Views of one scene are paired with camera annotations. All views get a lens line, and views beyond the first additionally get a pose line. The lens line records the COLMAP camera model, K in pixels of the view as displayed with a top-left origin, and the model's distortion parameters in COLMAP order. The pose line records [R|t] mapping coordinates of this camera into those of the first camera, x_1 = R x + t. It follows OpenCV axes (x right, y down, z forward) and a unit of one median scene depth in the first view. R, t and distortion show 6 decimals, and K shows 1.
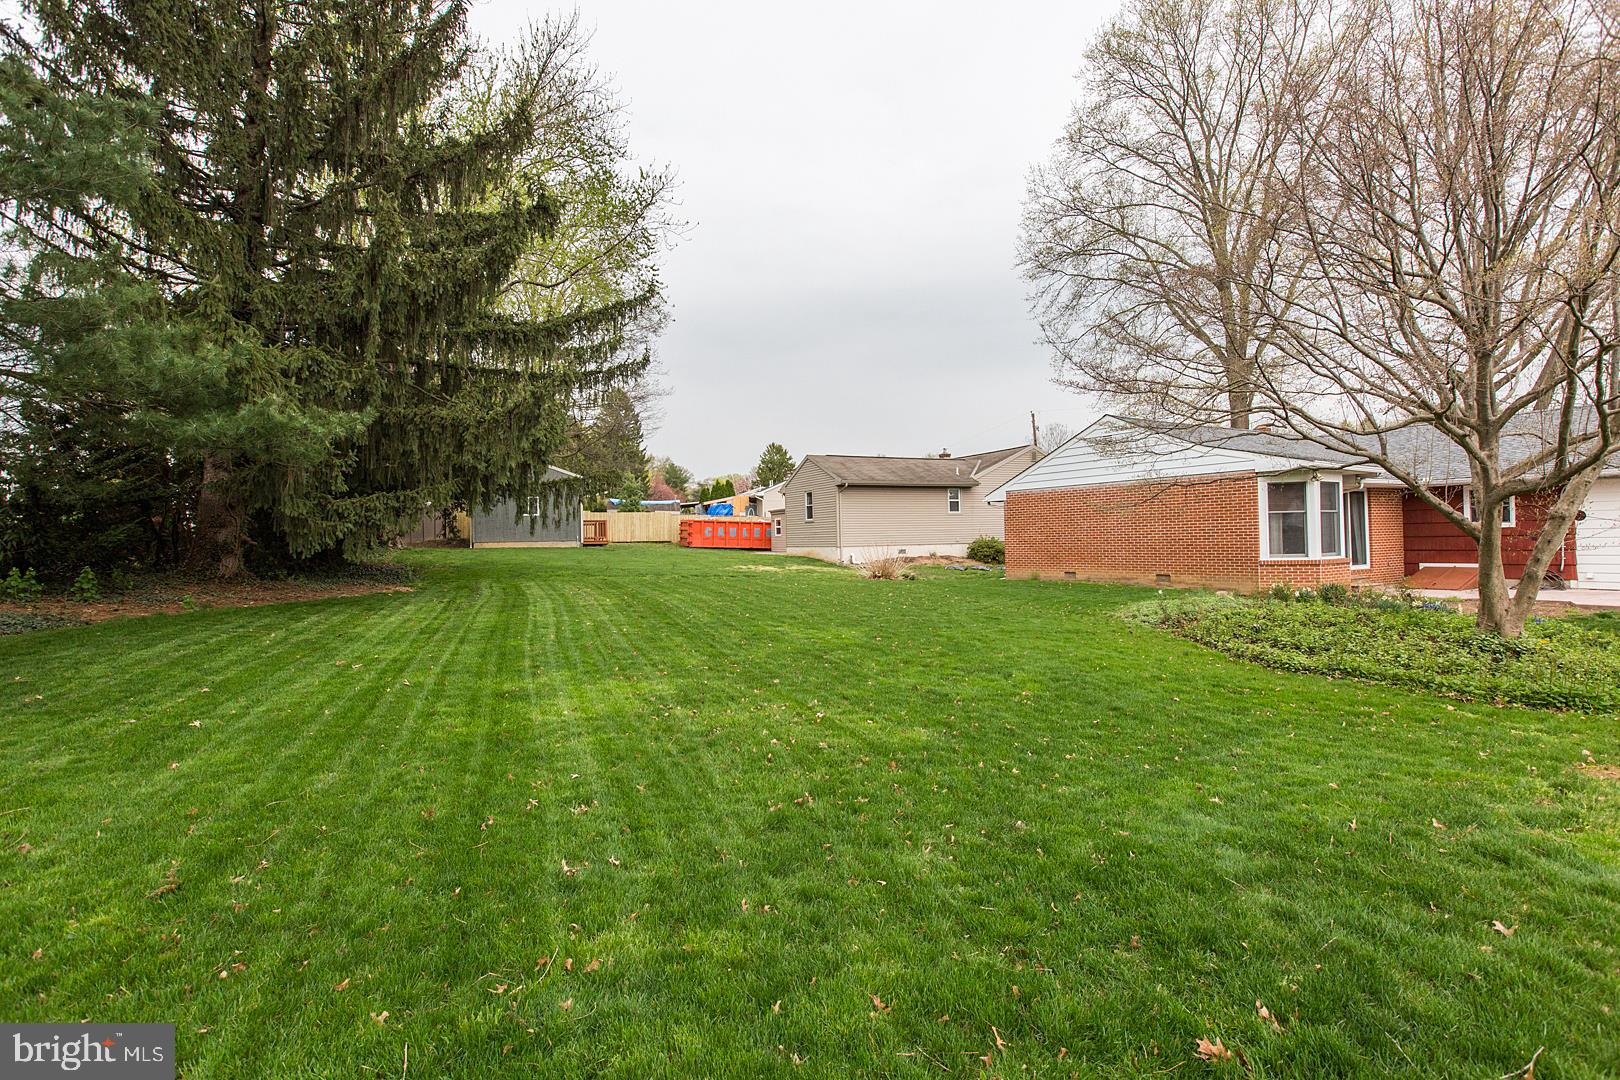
lens RADIAL K [[832.3, 0, 766.0], [0, 832.3, 519.1], [0, 0, 1]] dist [-0.001475, -0.001264]
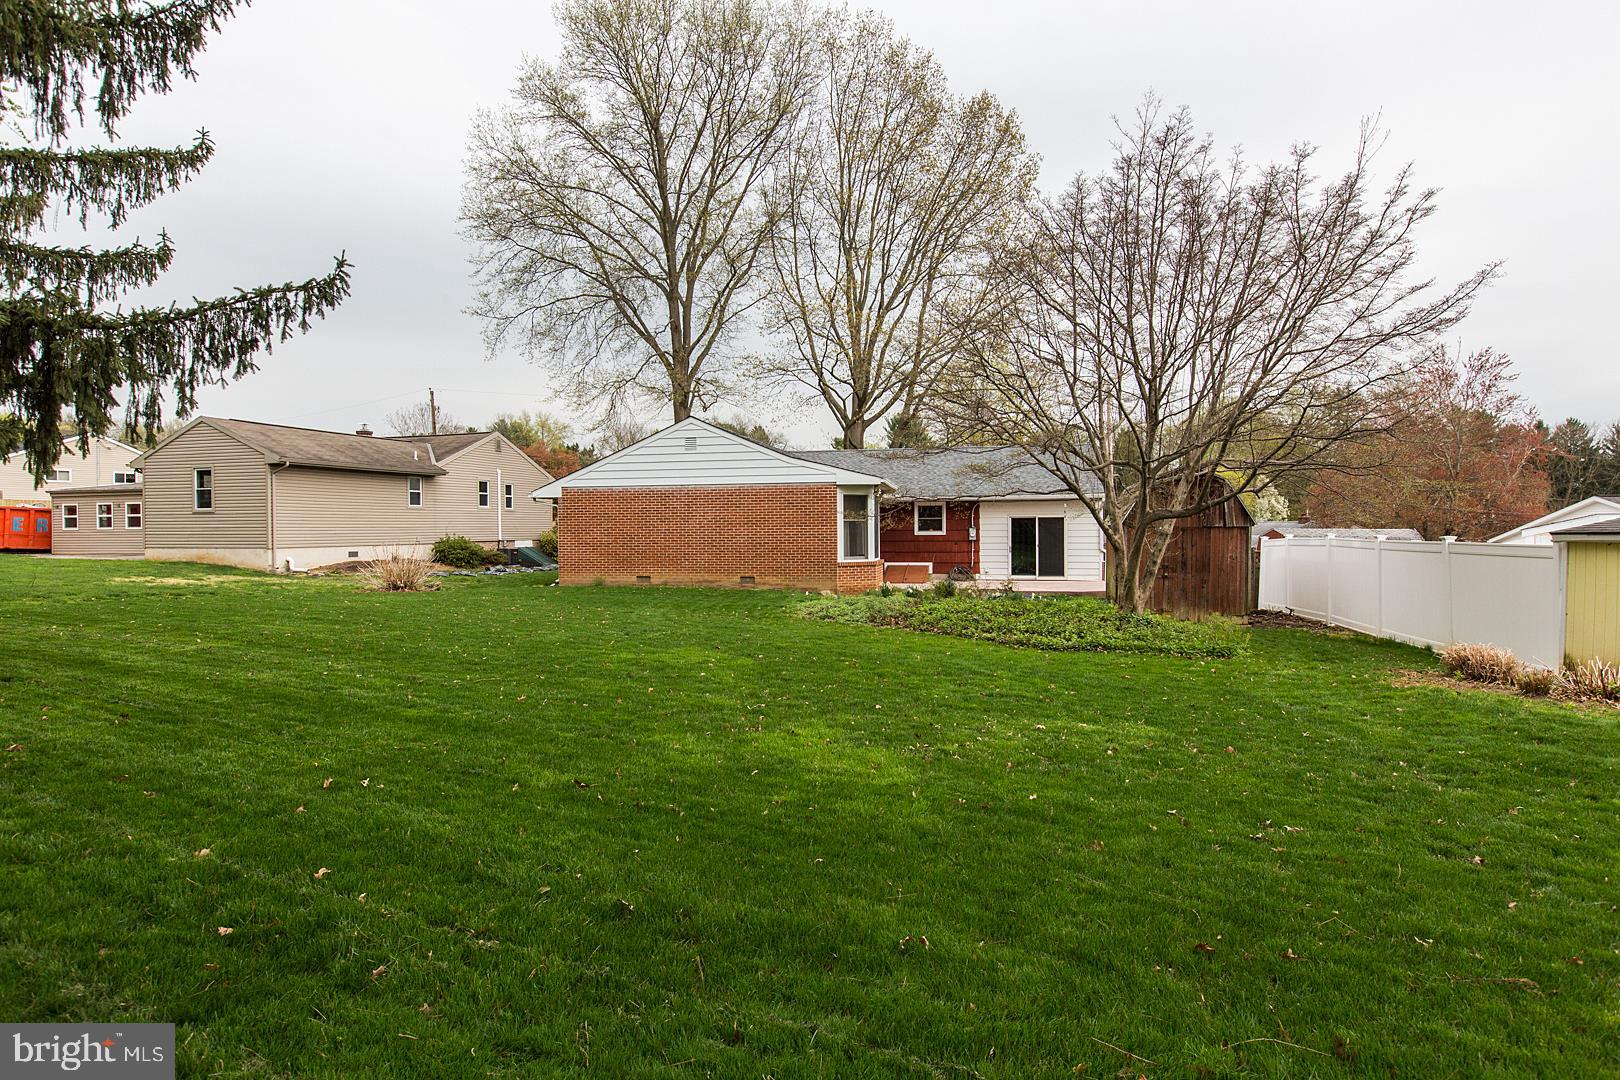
lens RADIAL K [[925.2, 0, 810.0], [0, 925.2, 540.0], [0, 0, 1]] dist [-0.000708, -0.000044]
pose [[0.658684, 0.004660, 0.752406, -0.211727], [-0.027291, 0.999471, 0.017701, -0.001257], [-0.751925, -0.032193, 0.658462, 0.107965]]
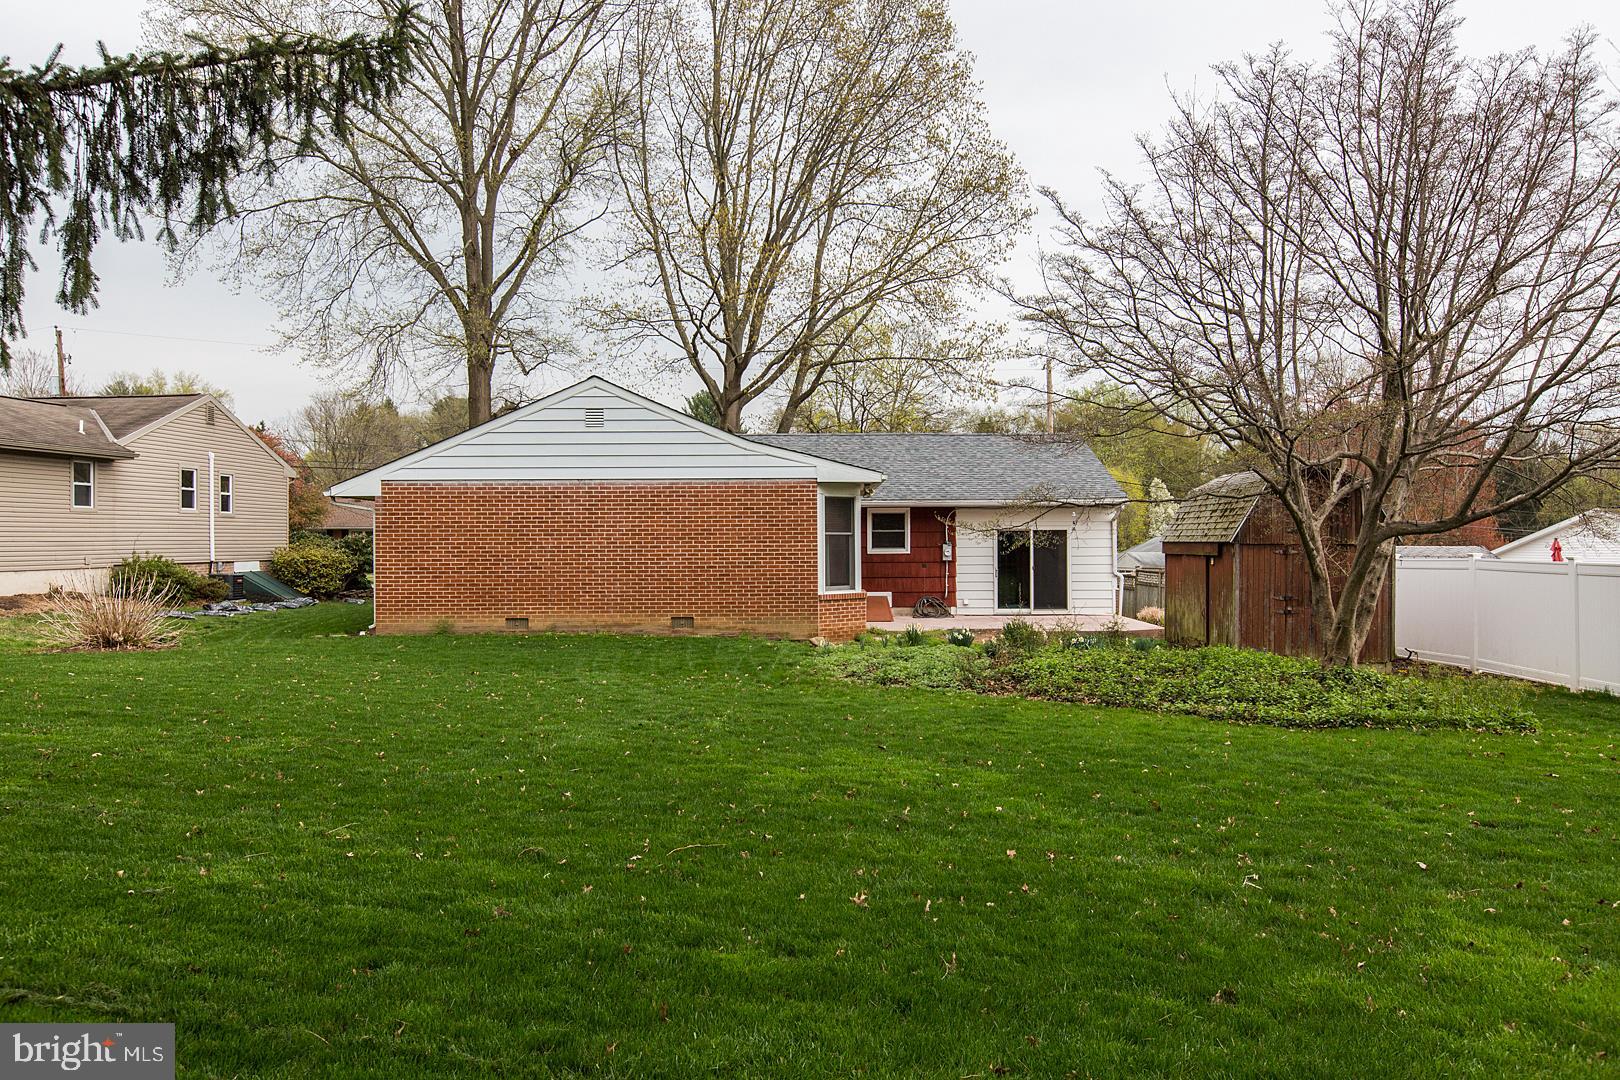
lens RADIAL K [[1188.4, 0, 810.0], [0, 1188.4, 540.0], [0, 0, 1]] dist [0.000497, 0.000064]
pose [[0.468169, 0.015827, 0.883497, -0.220646], [-0.029646, 0.999558, -0.002197, 0.000374], [-0.883142, -0.025163, 0.468431, 0.266699]]
